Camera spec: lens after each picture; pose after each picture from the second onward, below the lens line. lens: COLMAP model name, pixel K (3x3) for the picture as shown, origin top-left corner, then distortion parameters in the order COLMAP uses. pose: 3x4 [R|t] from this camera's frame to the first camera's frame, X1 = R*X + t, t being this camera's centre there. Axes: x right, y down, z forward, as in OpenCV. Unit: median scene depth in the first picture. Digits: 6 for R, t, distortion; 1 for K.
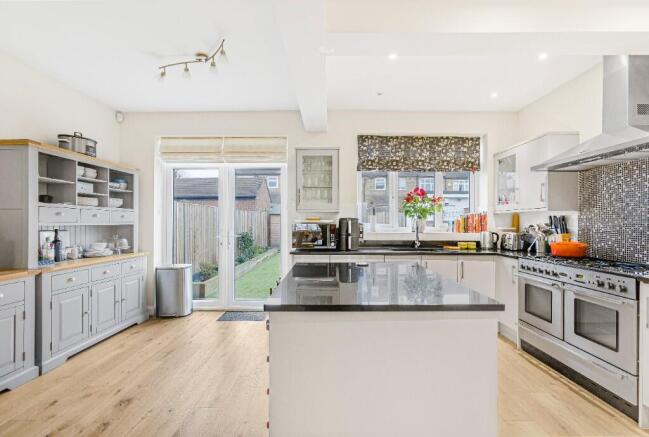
lens RADIAL K [[294.6, 0, 326.6], [0, 294.6, 221.5], [0, 0, 1]] dist [-0.015297, 0.008602]
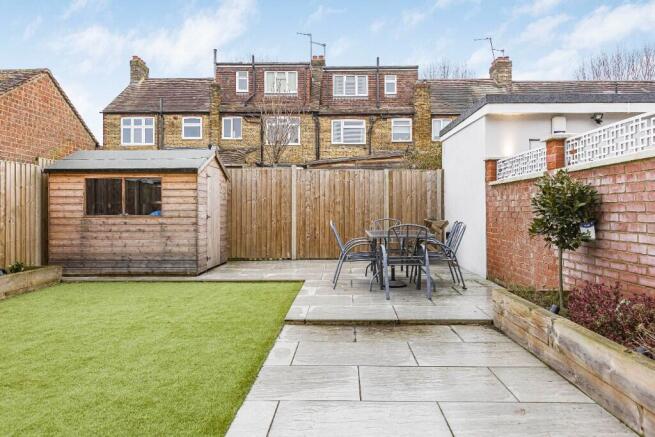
lens RADIAL K [[462.2, 0, 328.4], [0, 462.2, 201.2], [0, 0, 1]] dist [0.002943, -0.001631]
pose [[0.999966, -0.004201, -0.007067, 0.493518], [0.004079, 0.999844, -0.017187, 0.079032], [0.007138, 0.017158, 0.999827, 1.602256]]
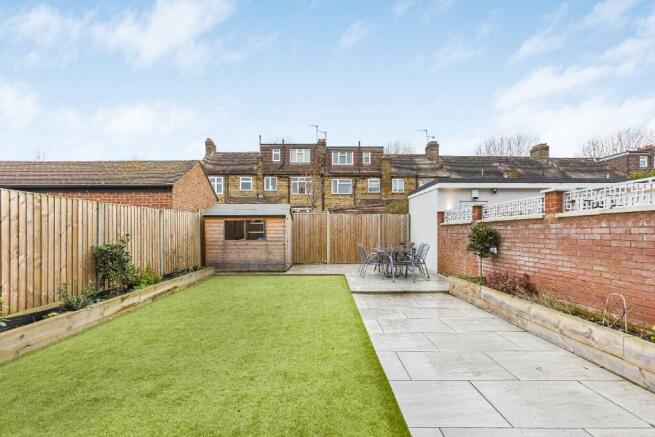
lens RADIAL K [[297.7, 0, 326.7], [0, 297.7, 230.3], [0, 0, 1]] dist [-0.003064, 0.000039]
pose [[0.999668, -0.003864, 0.025457, 0.207630], [0.003969, 0.999984, -0.004102, 0.037669], [-0.025441, 0.004202, 0.999667, 1.193961]]
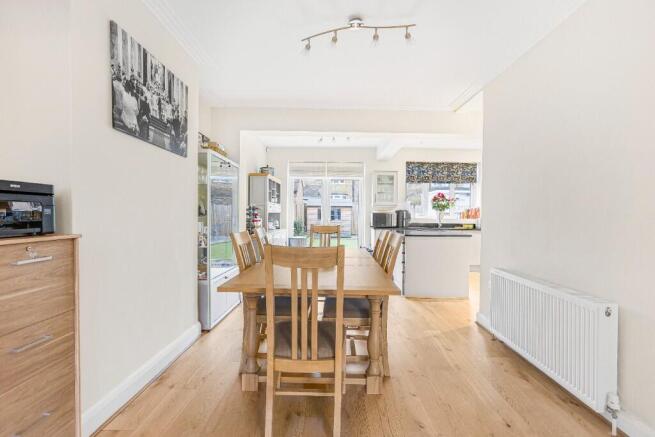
lens RADIAL K [[315.2, 0, 332.0], [0, 315.2, 216.6], [0, 0, 1]] dist [-0.002383, -0.000061]
pose [[0.999927, 0.008512, 0.008581, -0.358800], [-0.008609, 0.999899, 0.011288, 0.009170], [-0.008484, -0.011361, 0.999899, -0.892637]]
